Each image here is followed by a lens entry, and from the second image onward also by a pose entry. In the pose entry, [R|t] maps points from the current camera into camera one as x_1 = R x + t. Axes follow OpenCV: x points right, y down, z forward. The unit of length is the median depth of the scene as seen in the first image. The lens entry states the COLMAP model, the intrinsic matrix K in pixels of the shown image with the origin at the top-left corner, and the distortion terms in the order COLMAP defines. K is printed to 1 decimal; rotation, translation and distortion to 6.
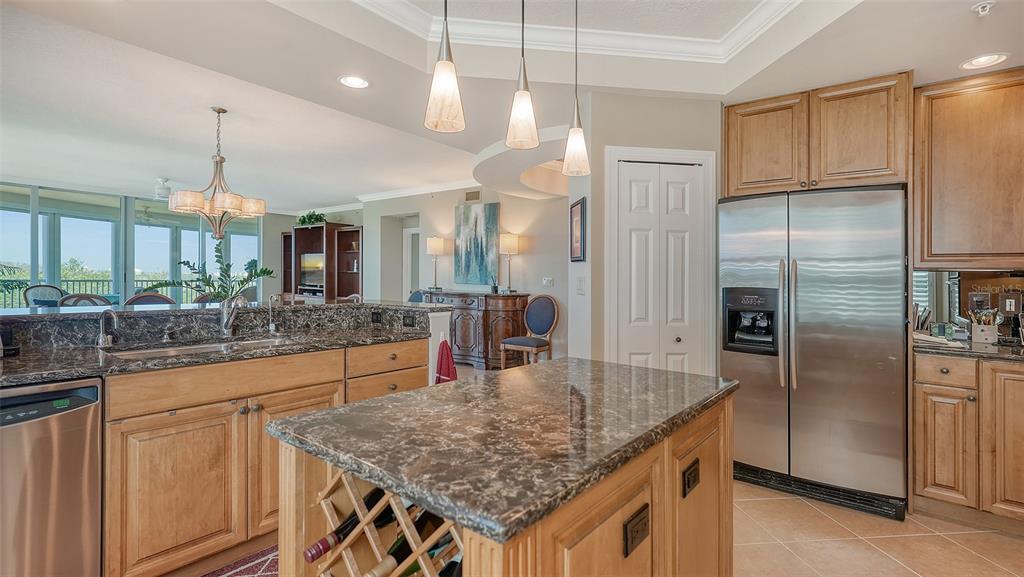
lens RADIAL K [[476.7, 0, 517.4], [0, 476.7, 280.0], [0, 0, 1]] dist [0.003982, 0.001634]
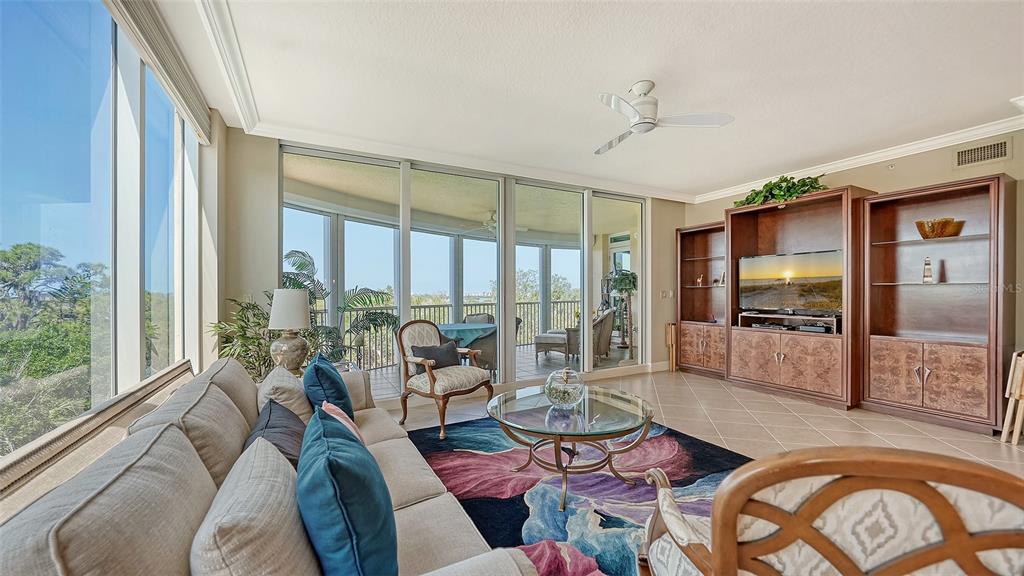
lens RADIAL K [[383.7, 0, 512.0], [0, 383.7, 288.0], [0, 0, 1]] dist [-0.023120, -0.000003]
pose [[0.917319, -0.030740, -0.396966, -2.280584], [0.022823, 0.999435, -0.024654, -0.049972], [0.397499, 0.013556, 0.917502, 1.993581]]
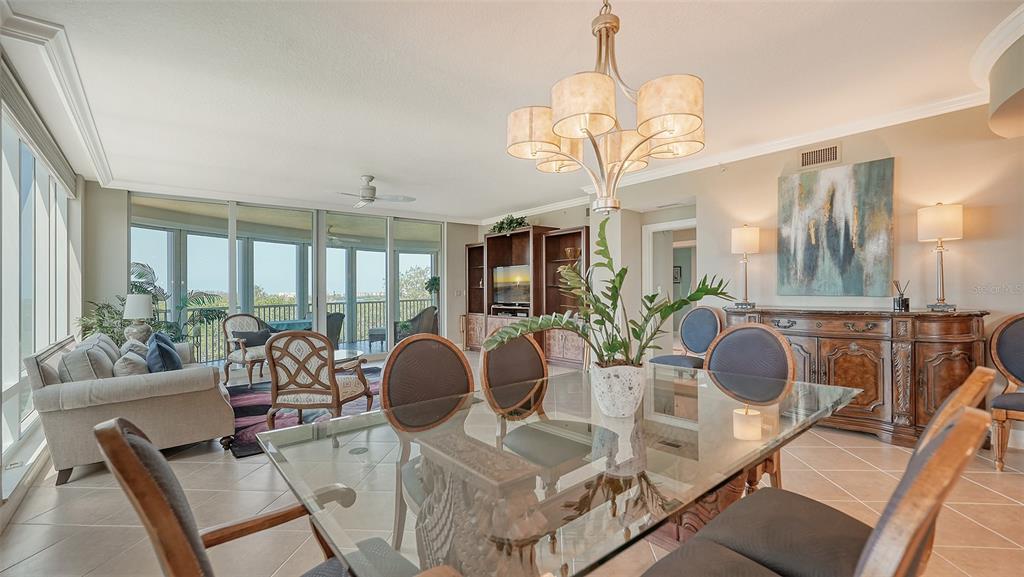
lens RADIAL K [[432.3, 0, 512.2], [0, 432.3, 276.0], [0, 0, 1]] dist [-0.000583, -0.000140]
pose [[0.978591, -0.043376, -0.201194, -1.159395], [0.035986, 0.998542, -0.040246, -0.029548], [0.202646, 0.032144, 0.978724, 1.100175]]
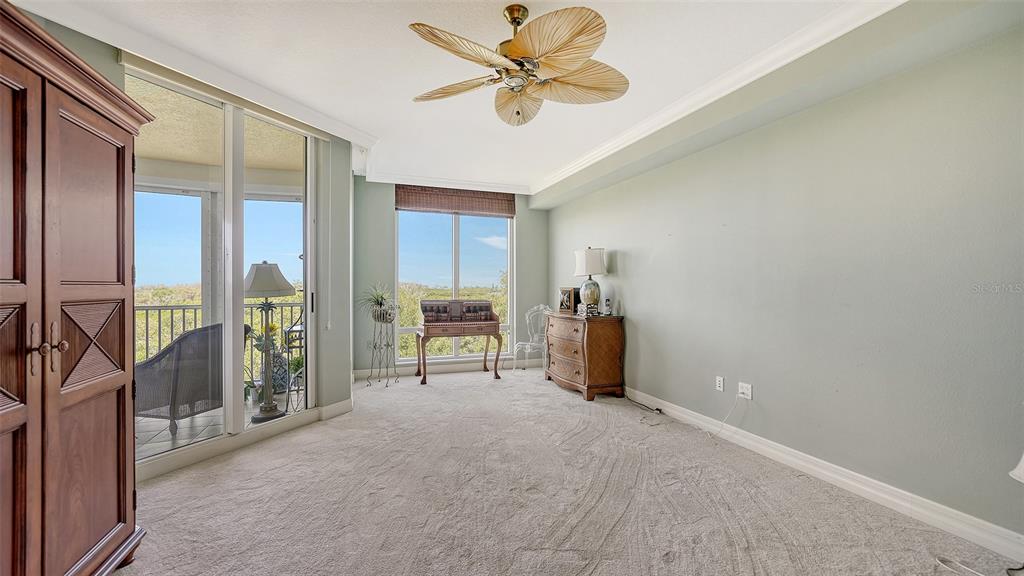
lens RADIAL K [[401.3, 0, 506.2], [0, 401.3, 283.1], [0, 0, 1]] dist [-0.000607, -0.000050]
pose [[0.839621, -0.031170, -0.542277, -1.081017], [0.017001, 0.999371, -0.031120, -0.018694], [0.542906, 0.016910, 0.839623, 4.991483]]
